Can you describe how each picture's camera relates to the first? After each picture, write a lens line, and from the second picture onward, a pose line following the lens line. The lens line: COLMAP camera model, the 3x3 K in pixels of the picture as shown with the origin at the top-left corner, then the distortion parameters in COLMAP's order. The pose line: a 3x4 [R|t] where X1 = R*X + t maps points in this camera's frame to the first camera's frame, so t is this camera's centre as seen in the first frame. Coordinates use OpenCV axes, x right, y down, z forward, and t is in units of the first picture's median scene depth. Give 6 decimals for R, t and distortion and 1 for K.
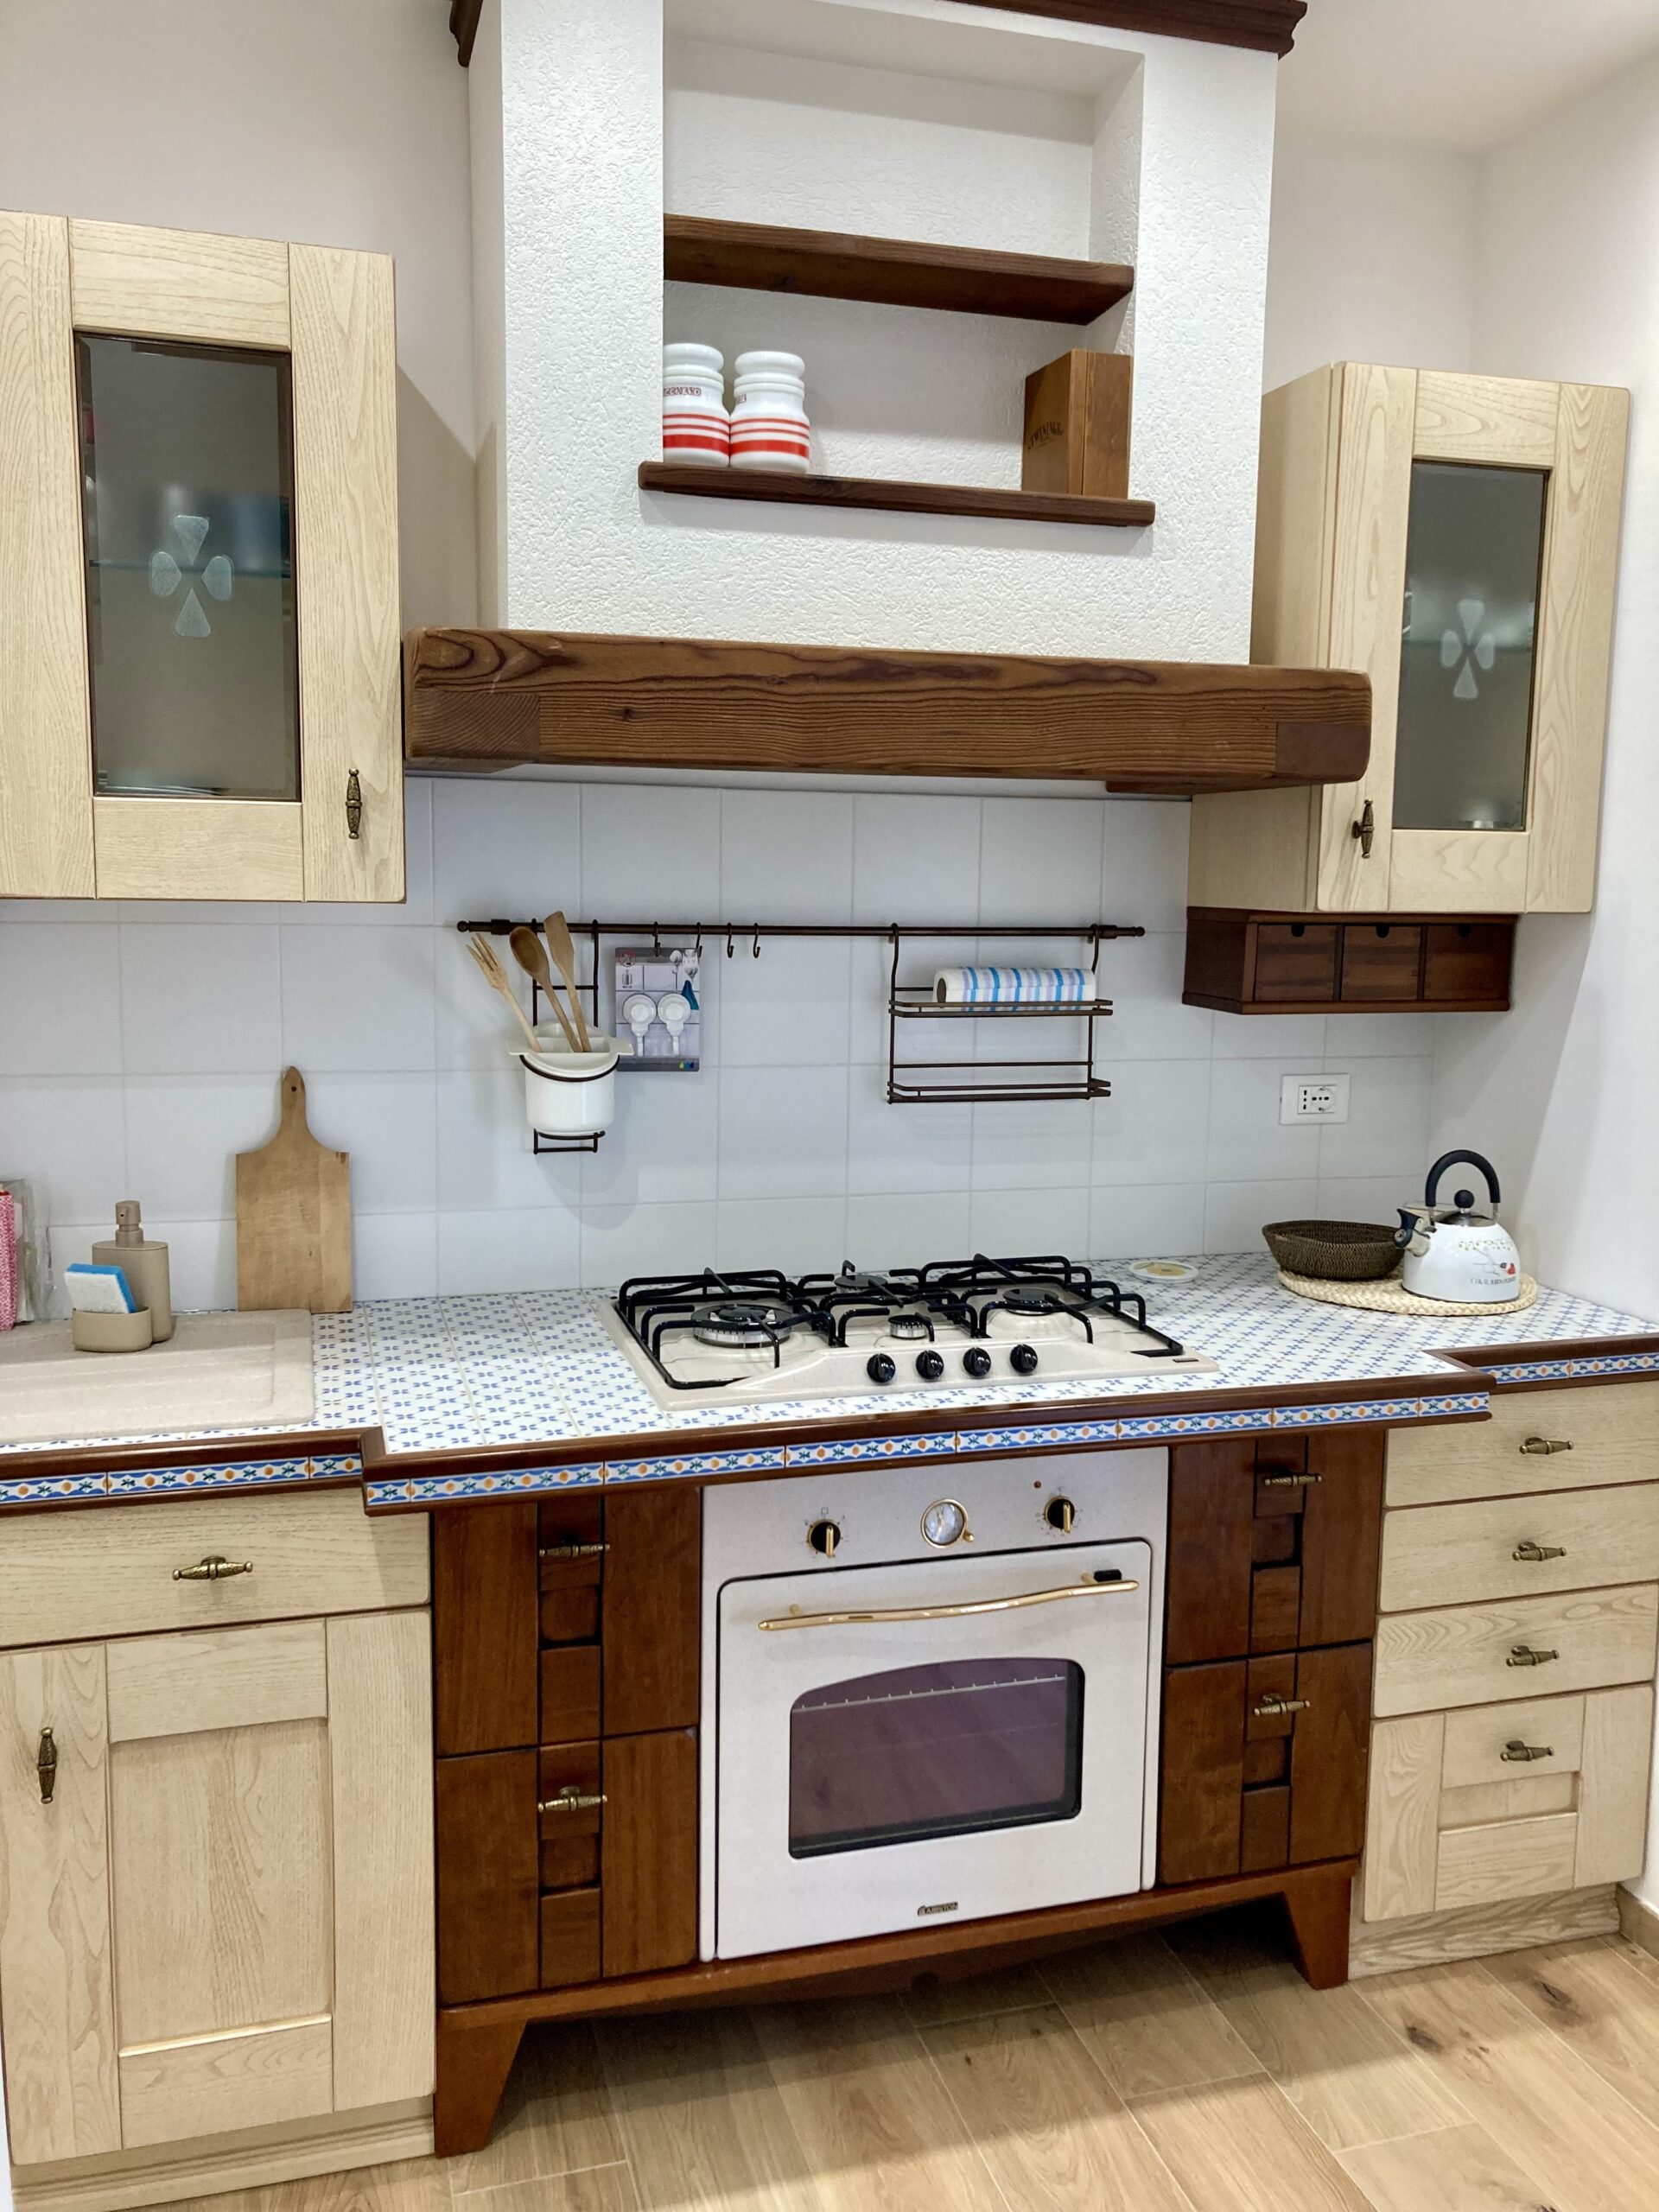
lens RADIAL K [[1807.7, 0, 829.5], [0, 1807.7, 1106.0], [0, 0, 1]] dist [0.001148, 0.000404]
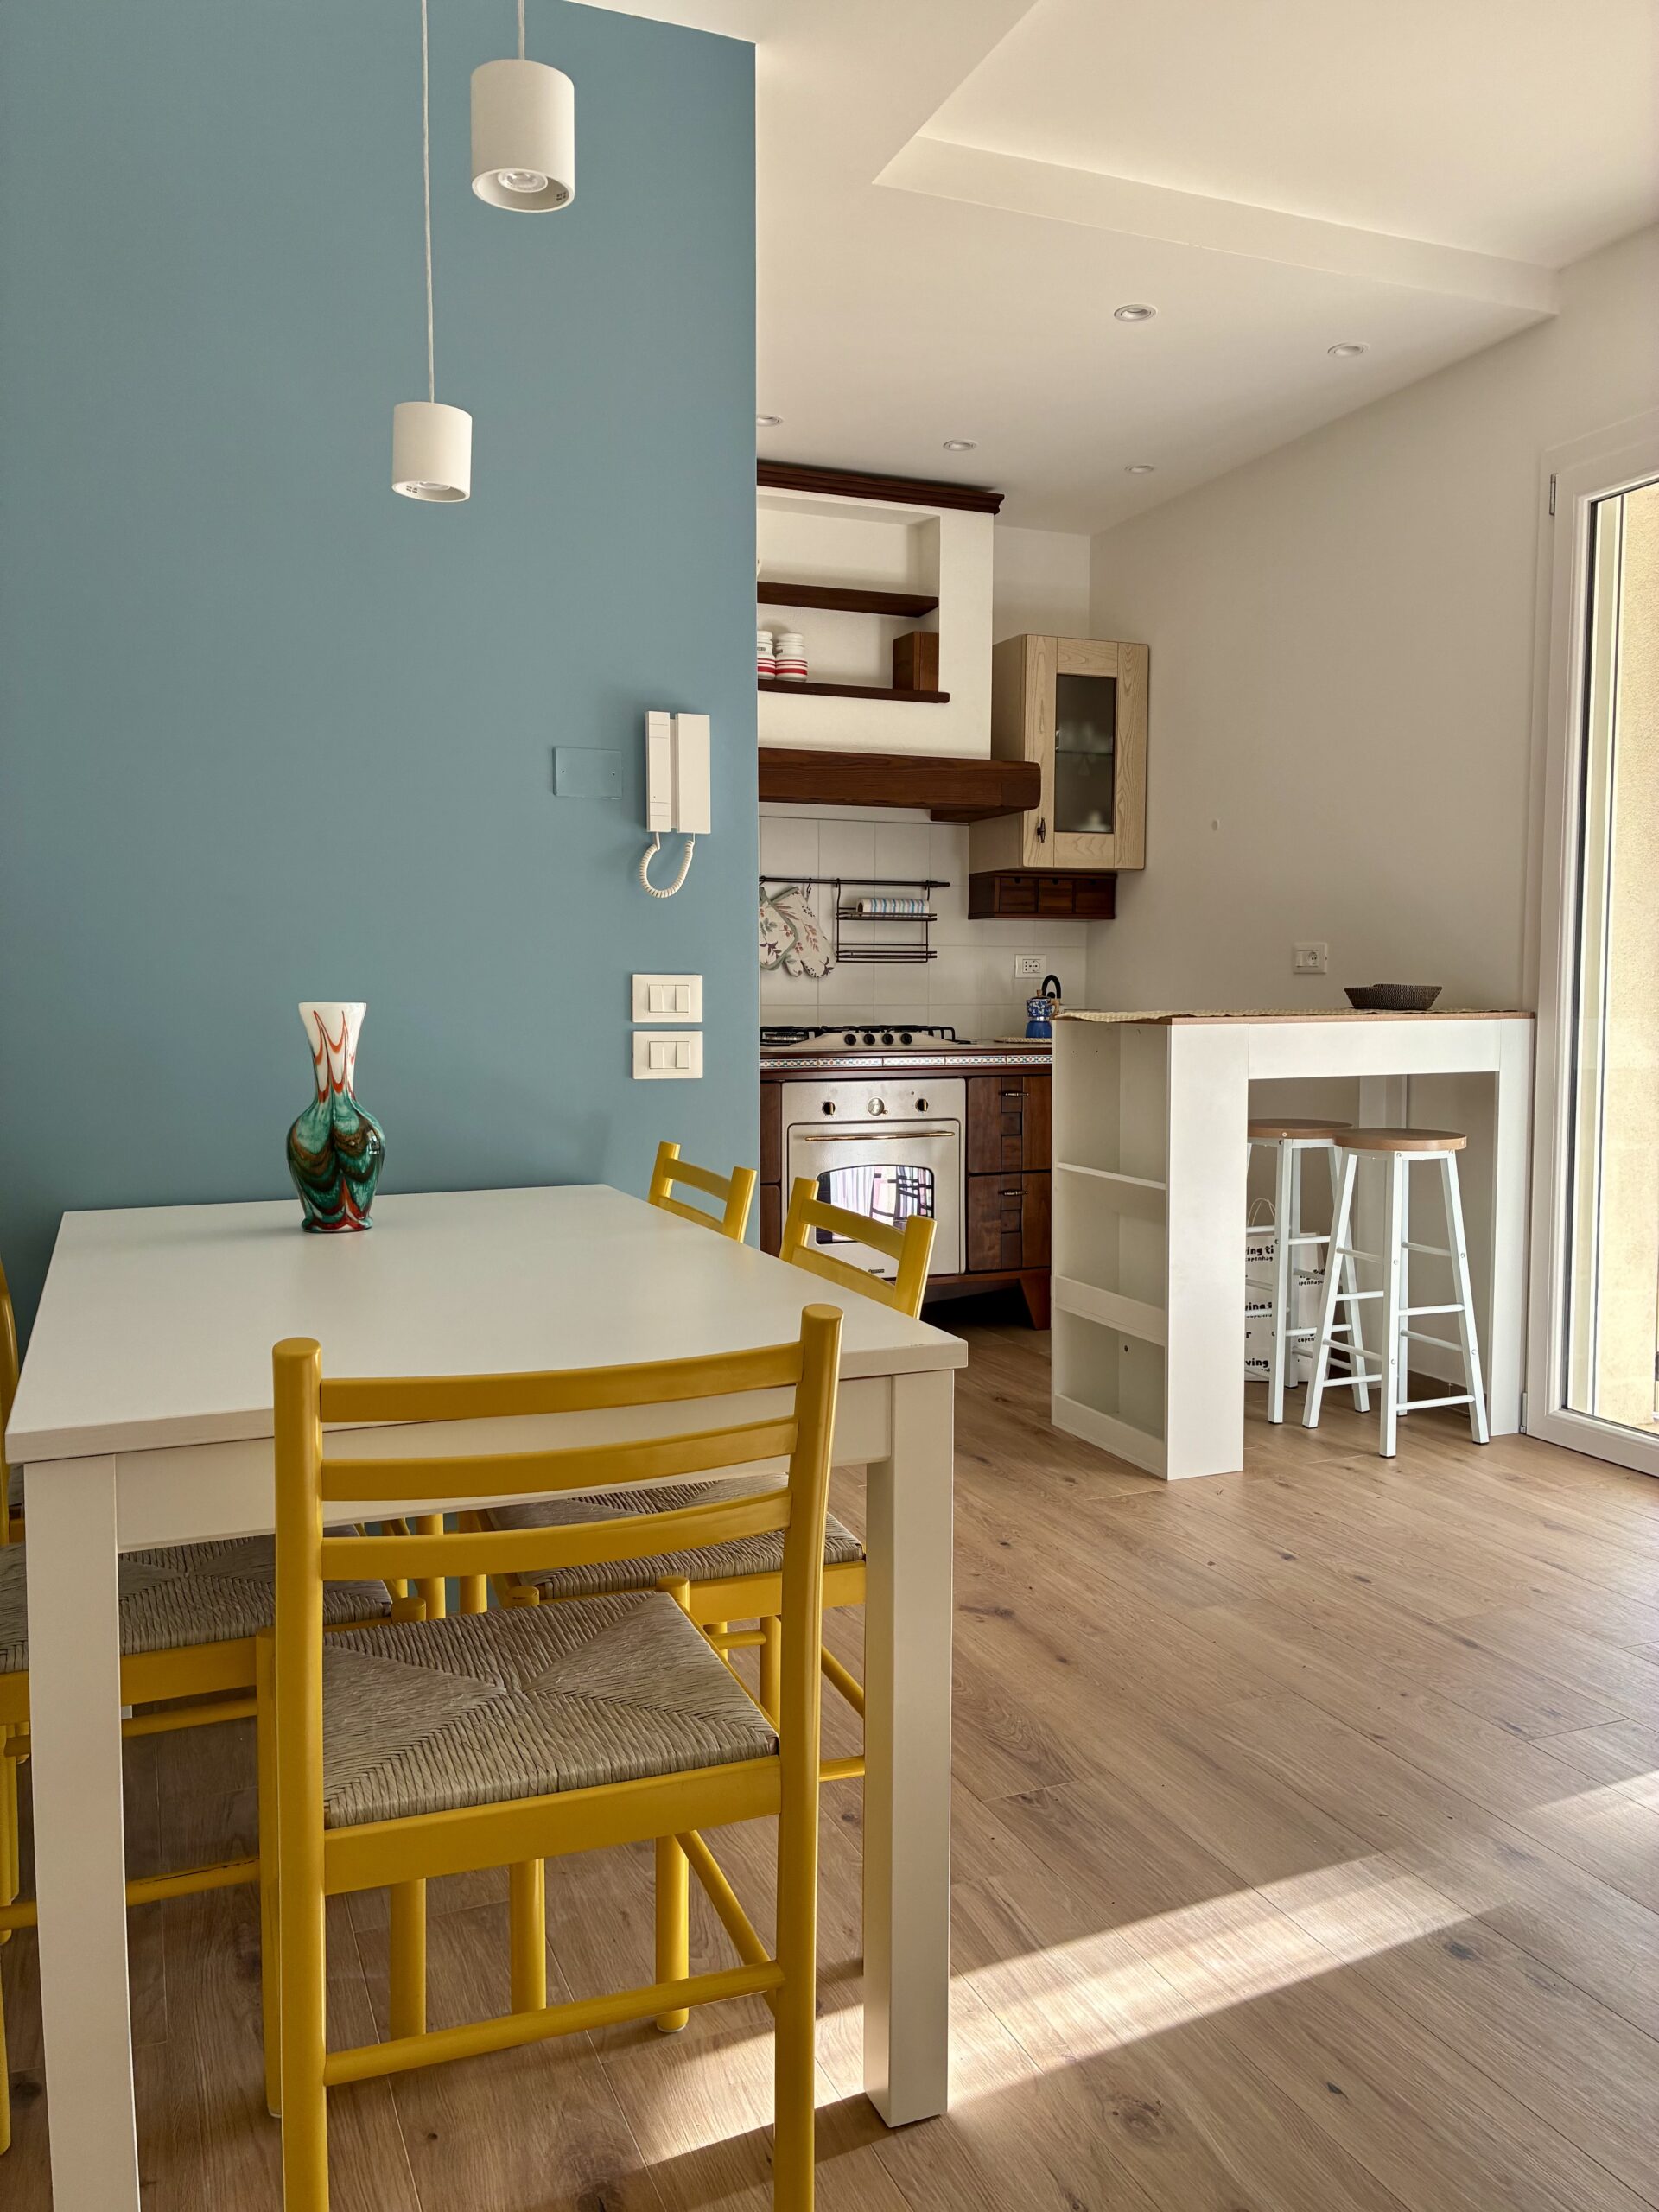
lens RADIAL K [[1659.6, 0, 829.5], [0, 1659.6, 1106.0], [0, 0, 1]] dist [0.097807, -0.138547]
pose [[0.995030, -0.019357, 0.097675, -0.189453], [0.024218, 0.998514, -0.048827, 0.292295], [-0.096585, 0.050950, 0.994020, -1.067573]]
